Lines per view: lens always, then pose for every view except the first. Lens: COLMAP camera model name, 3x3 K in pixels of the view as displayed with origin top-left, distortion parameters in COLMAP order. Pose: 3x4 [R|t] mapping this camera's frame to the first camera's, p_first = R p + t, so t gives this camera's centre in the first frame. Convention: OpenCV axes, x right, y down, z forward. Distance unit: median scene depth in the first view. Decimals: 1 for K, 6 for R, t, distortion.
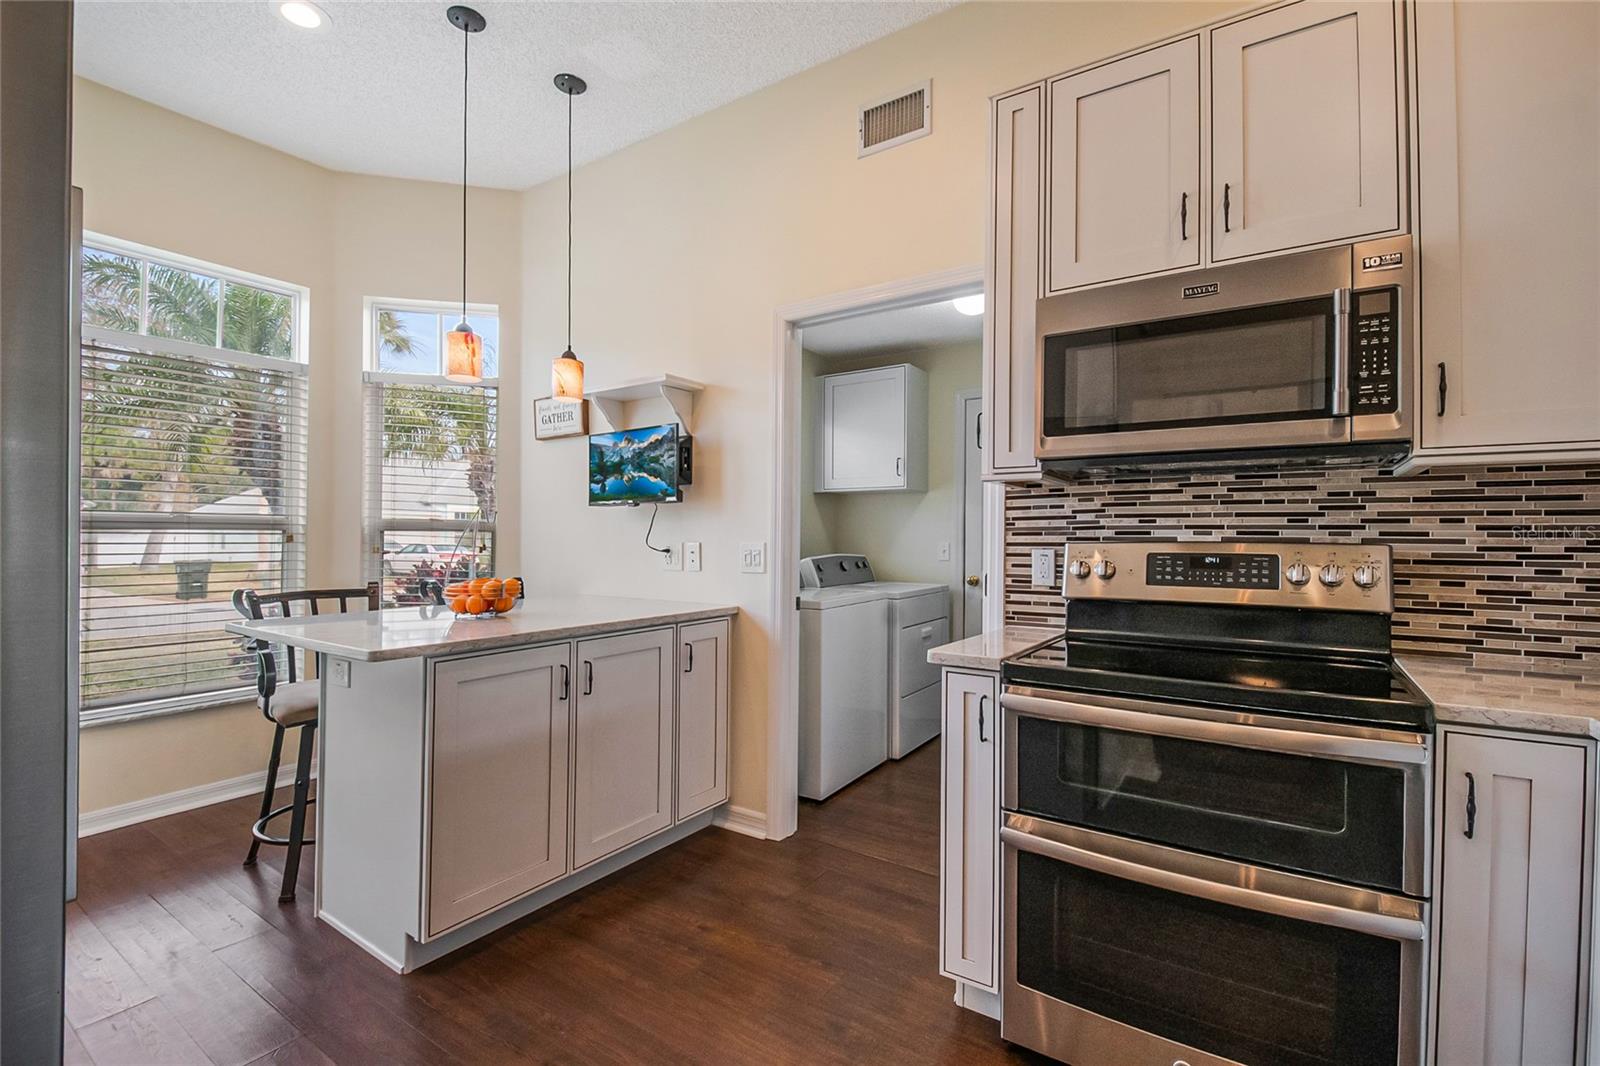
lens RADIAL K [[701.8, 0, 807.1], [0, 701.8, 532.9], [0, 0, 1]] dist [0.009394, -0.014690]
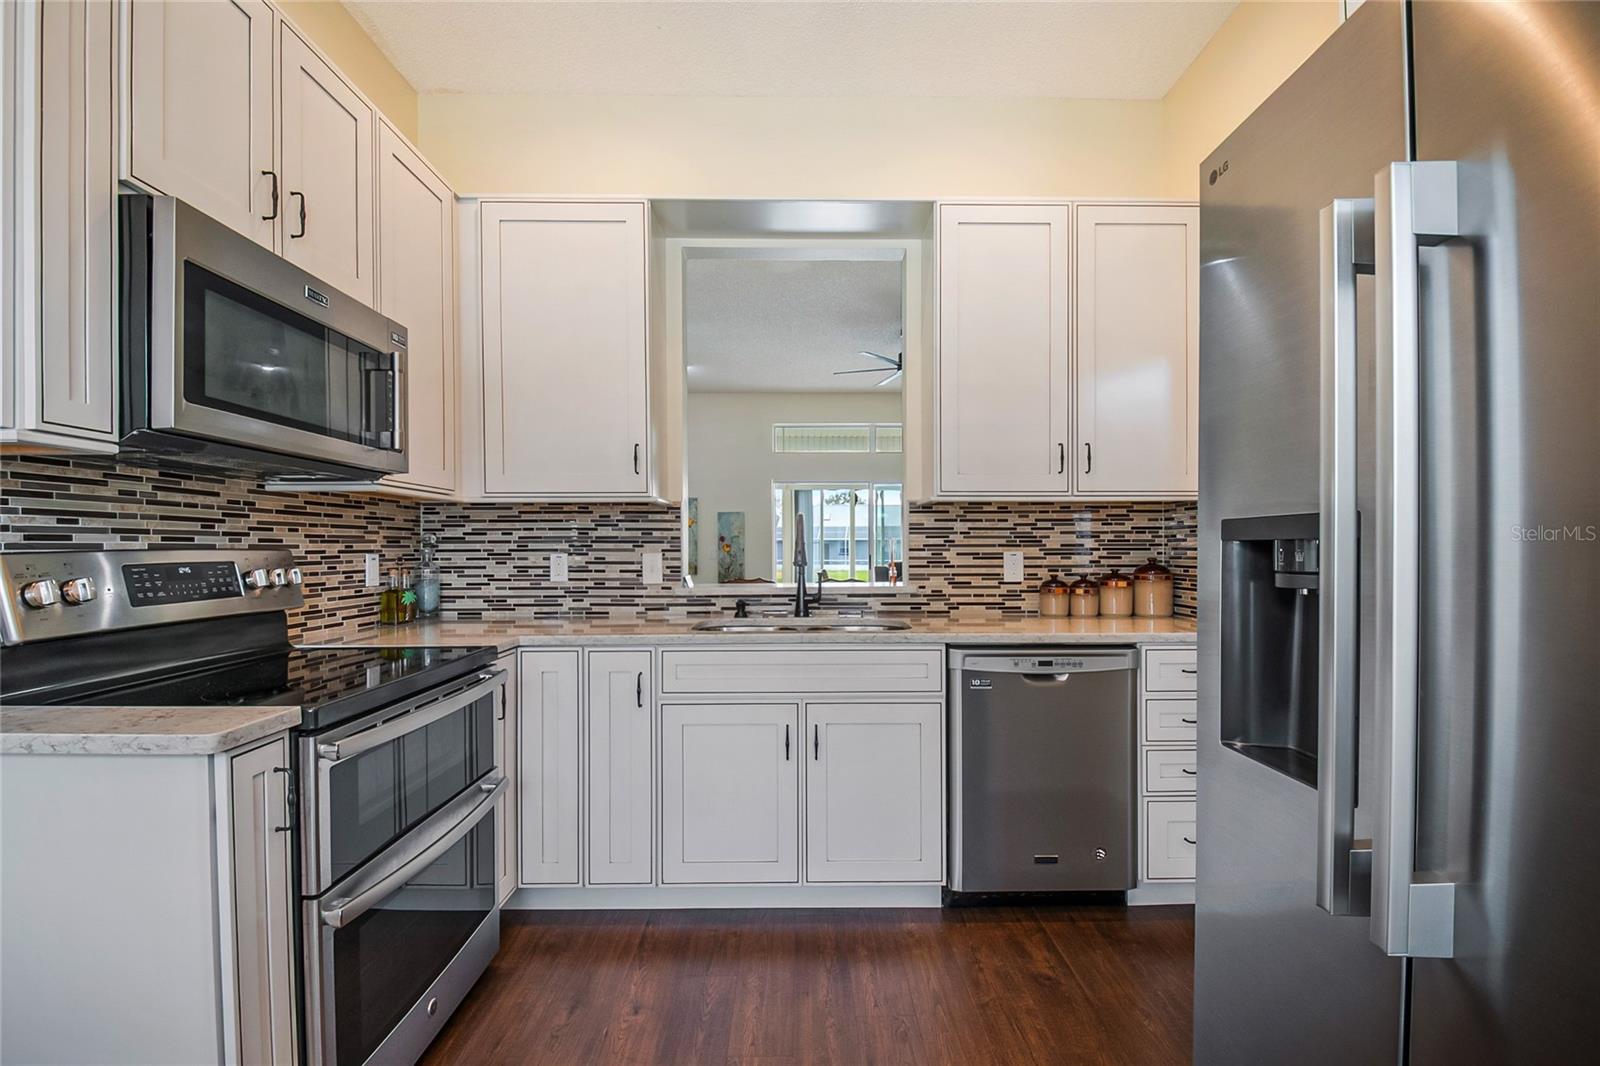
lens RADIAL K [[701.8, 0, 813.3], [0, 701.8, 541.4], [0, 0, 1]] dist [0.009394, -0.014690]
pose [[-0.573790, 0.000006, 0.819002, -0.411744], [-0.007591, 0.999957, -0.005325, 0.001405], [-0.818967, -0.009273, -0.573765, 0.623309]]
